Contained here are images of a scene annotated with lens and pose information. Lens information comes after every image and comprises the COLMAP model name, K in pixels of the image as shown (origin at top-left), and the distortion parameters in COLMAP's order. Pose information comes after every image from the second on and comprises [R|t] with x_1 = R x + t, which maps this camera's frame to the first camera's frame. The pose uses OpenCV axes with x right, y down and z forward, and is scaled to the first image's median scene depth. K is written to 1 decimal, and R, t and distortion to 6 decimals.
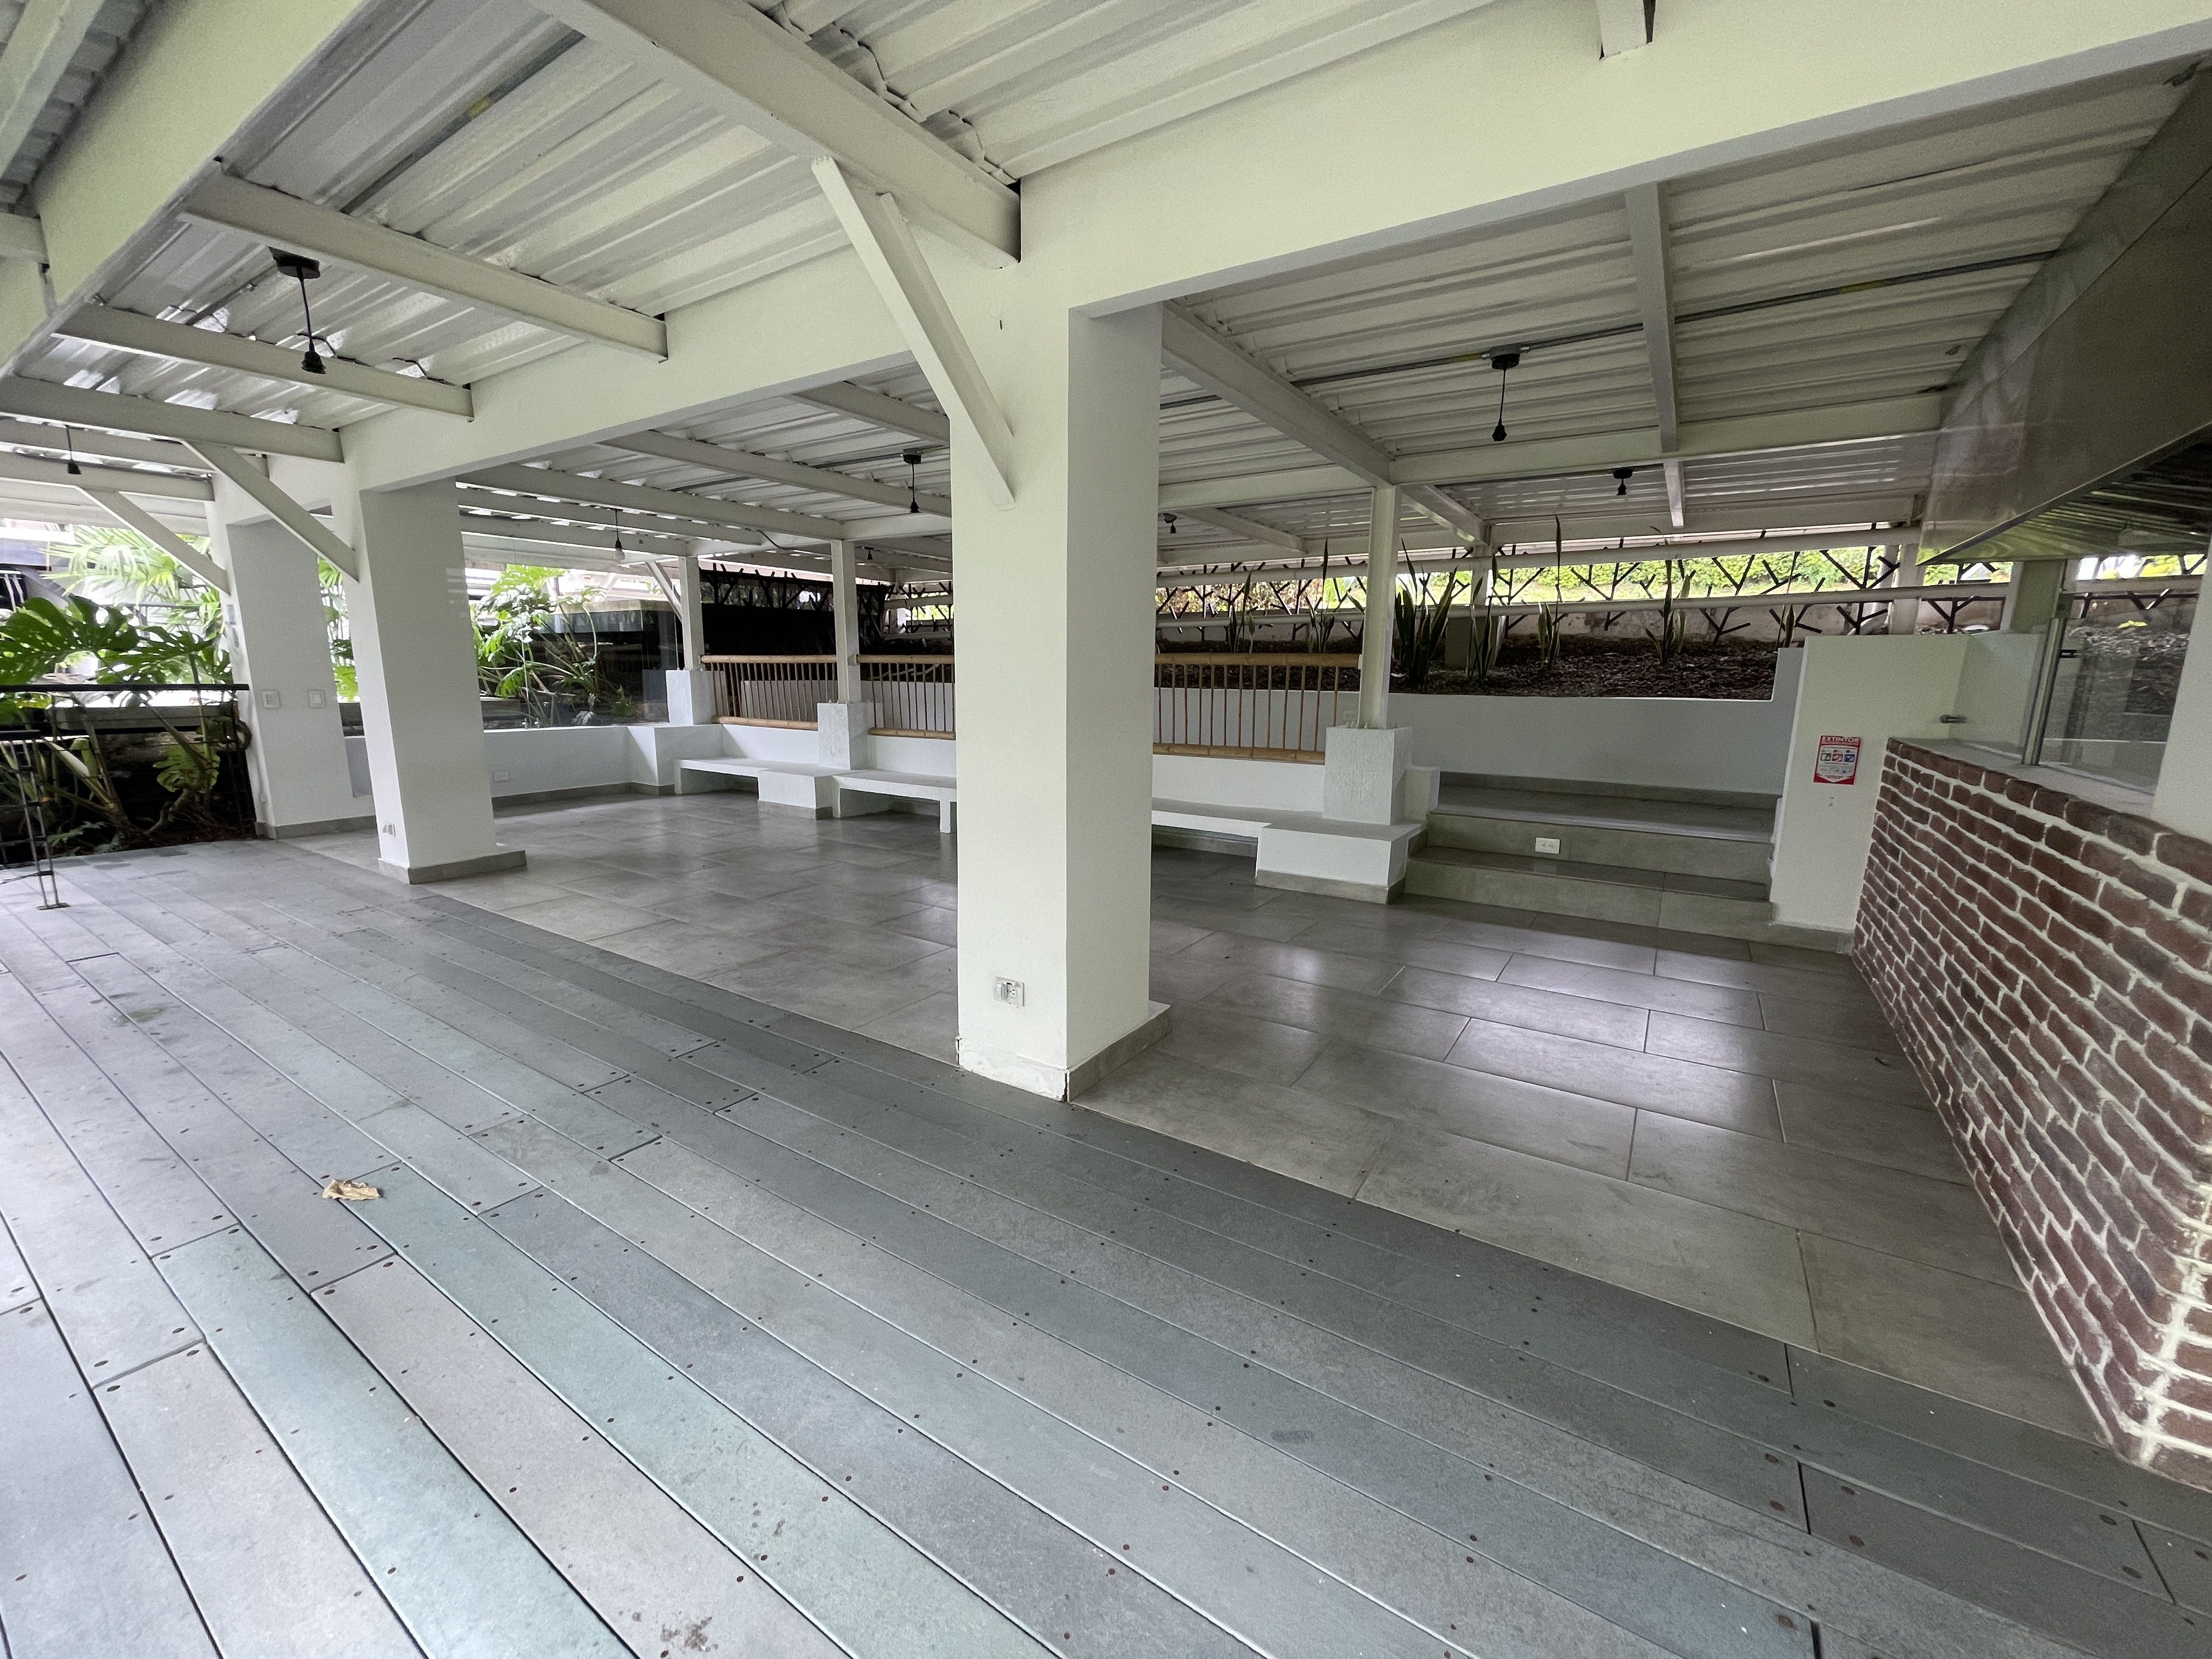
lens RADIAL K [[891.0, 0, 1109.9], [0, 891.0, 825.7], [0, 0, 1]] dist [0.000206, -0.001482]
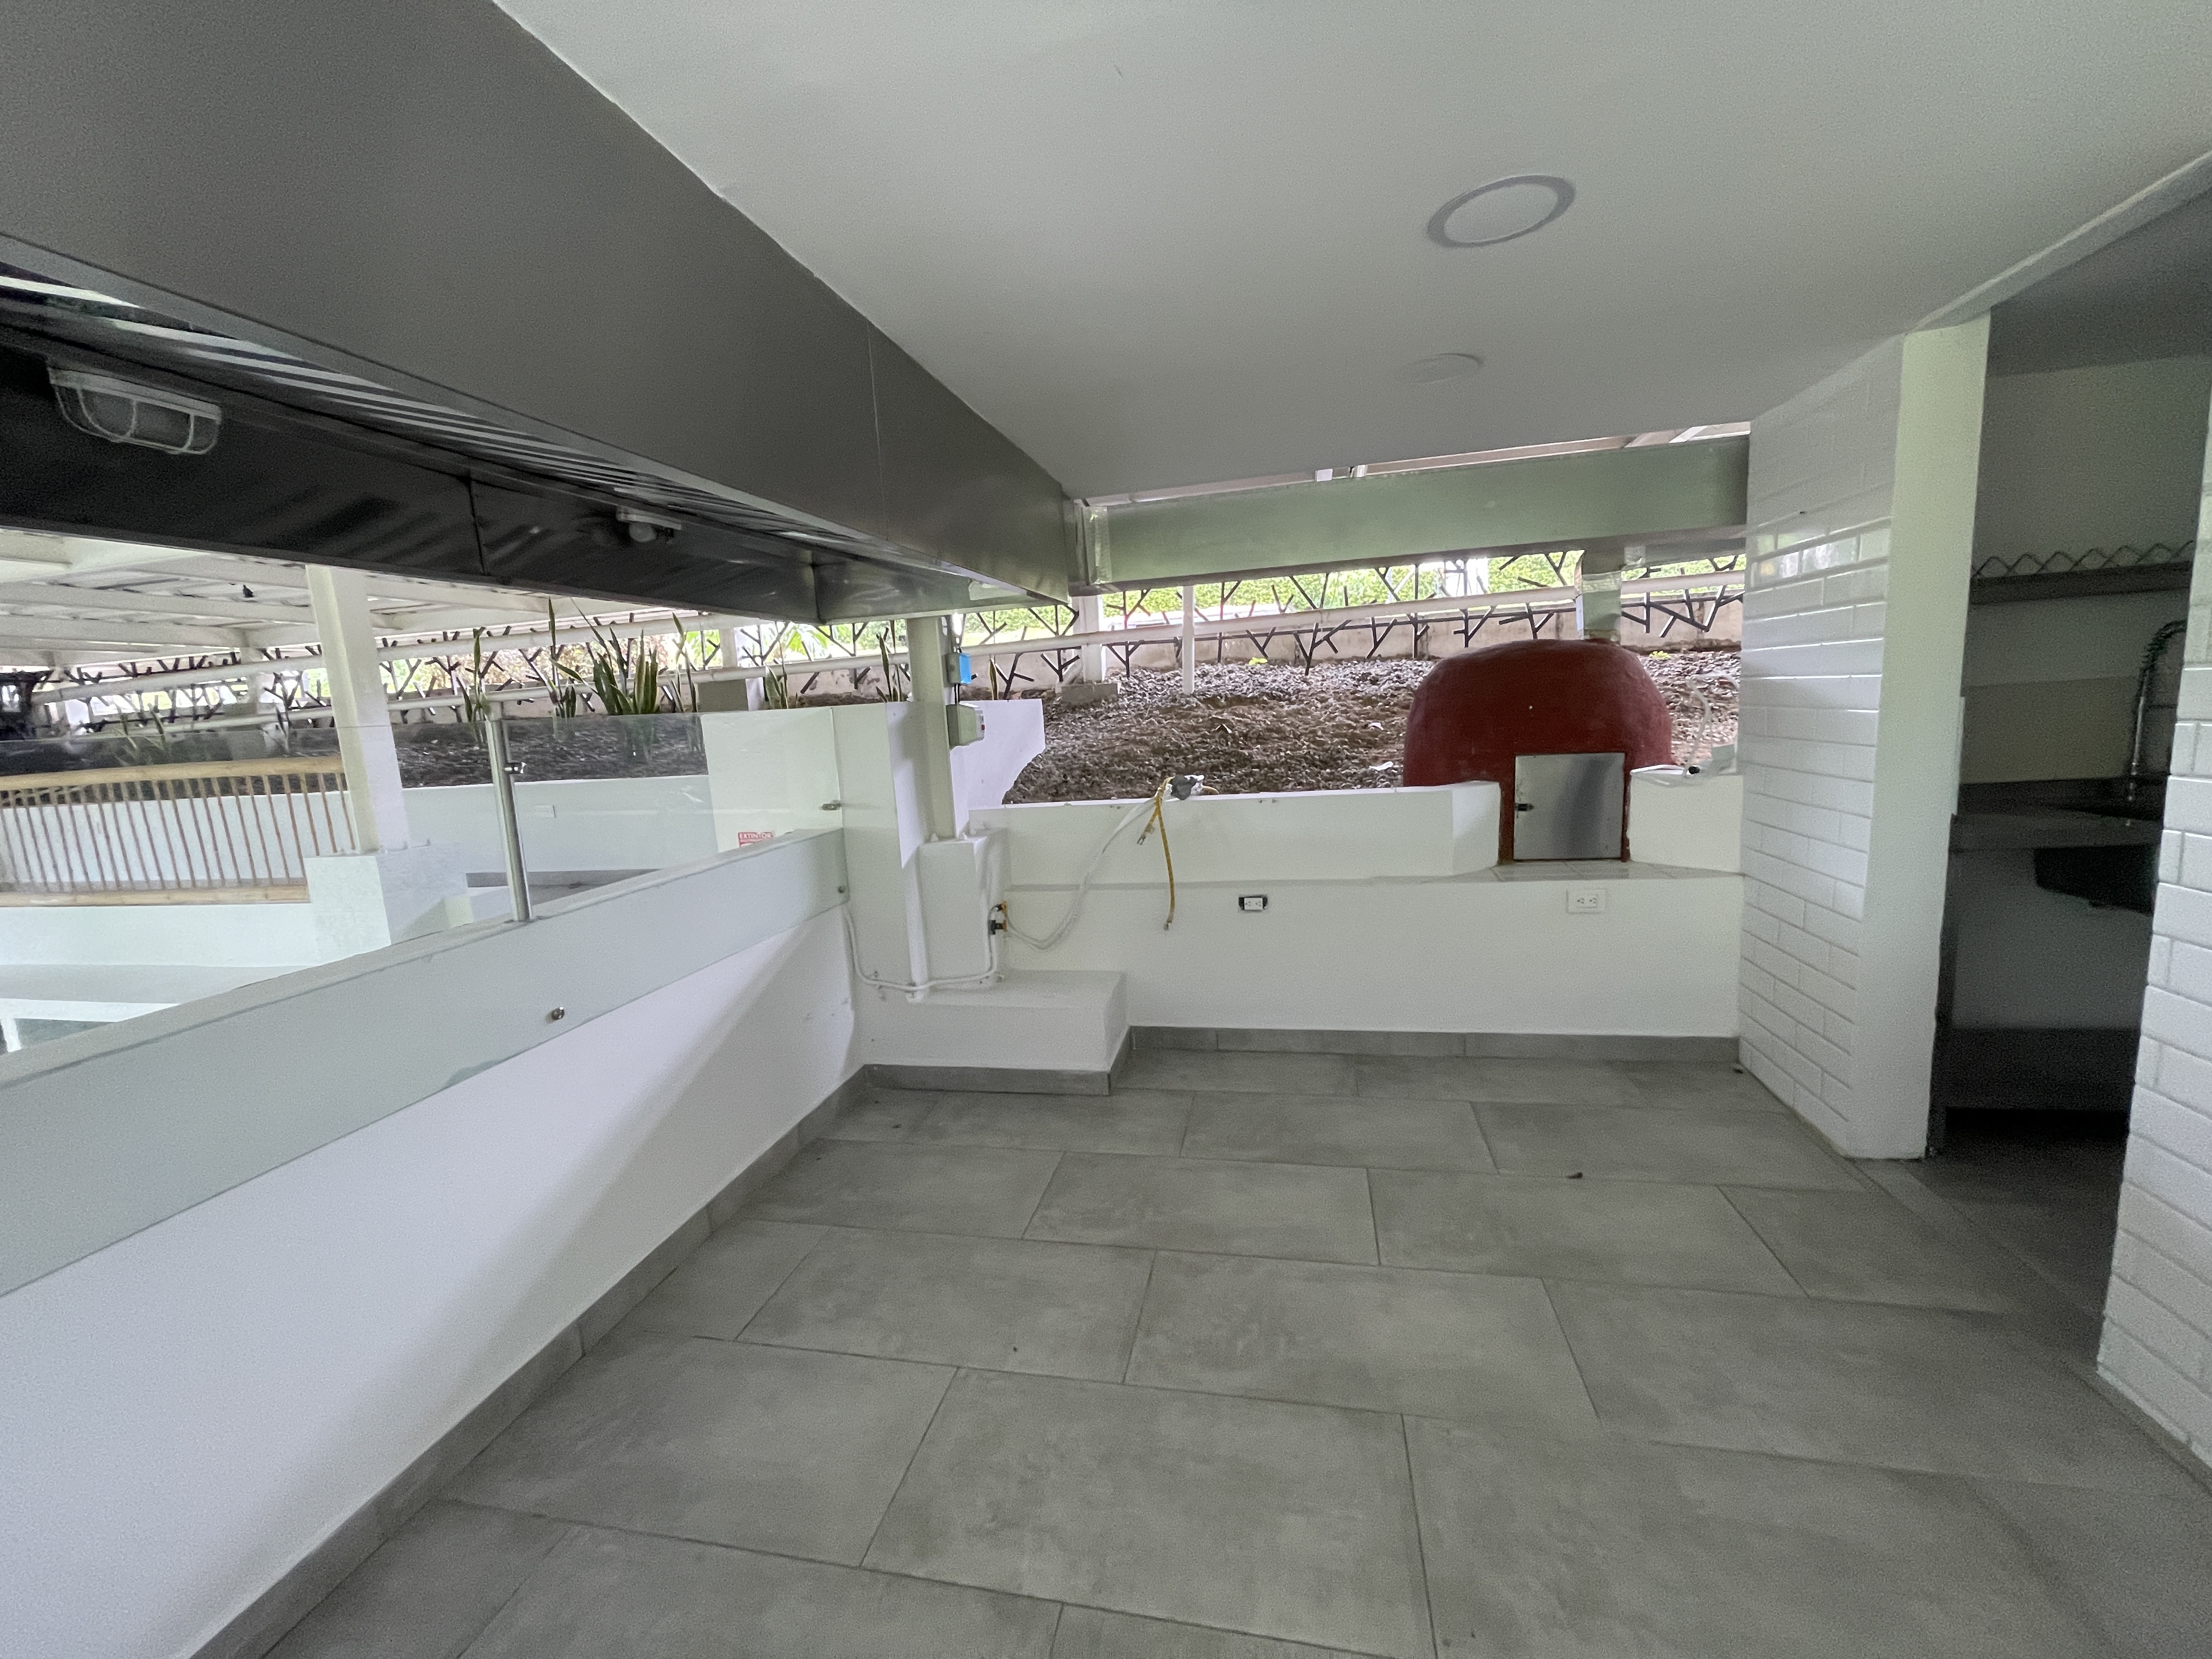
lens RADIAL K [[891.0, 0, 1110.3], [0, 891.0, 825.8], [0, 0, 1]] dist [0.000206, -0.001482]
pose [[0.931241, -0.117177, 0.345049, 0.498183], [0.132080, 0.991039, -0.019912, -0.027384], [-0.339624, 0.064117, 0.938373, 0.059610]]
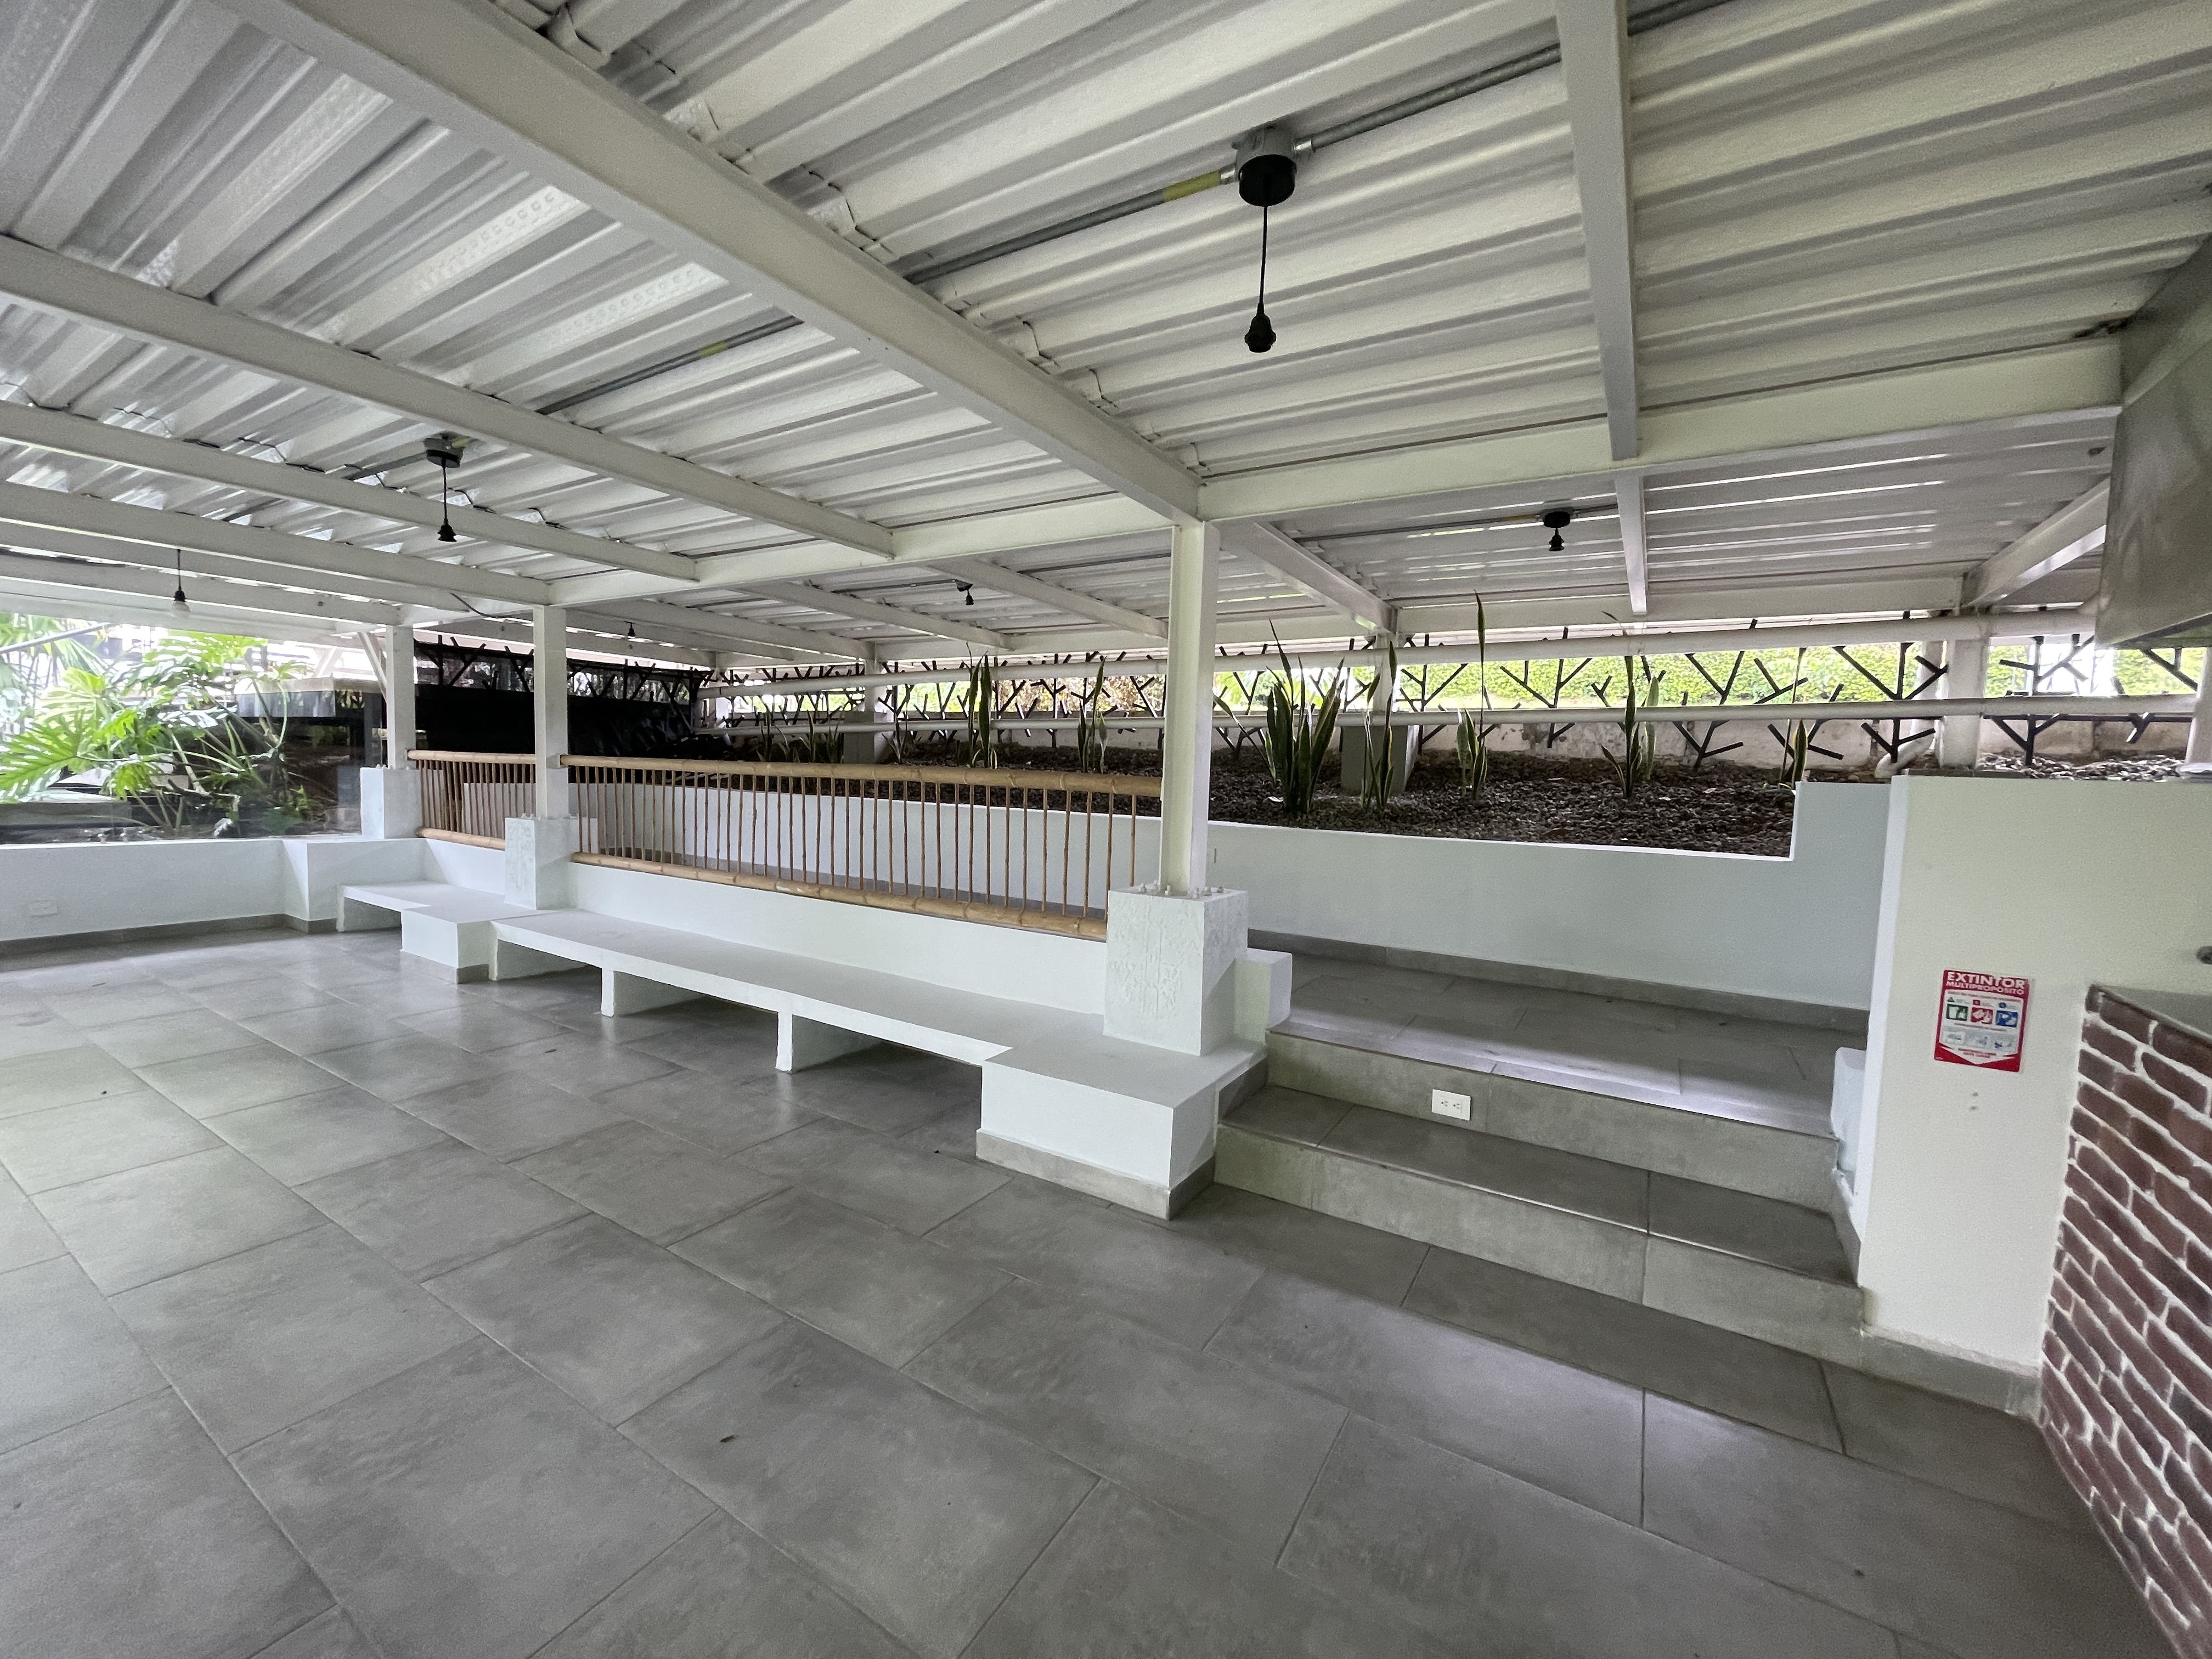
lens RADIAL K [[891.0, 0, 1106.2], [0, 891.0, 828.4], [0, 0, 1]] dist [0.000206, -0.001482]
pose [[0.999436, 0.021733, 0.025618, 0.180366], [-0.018889, 0.994138, -0.106452, -0.070137], [-0.027781, 0.105908, 0.993988, 0.295362]]
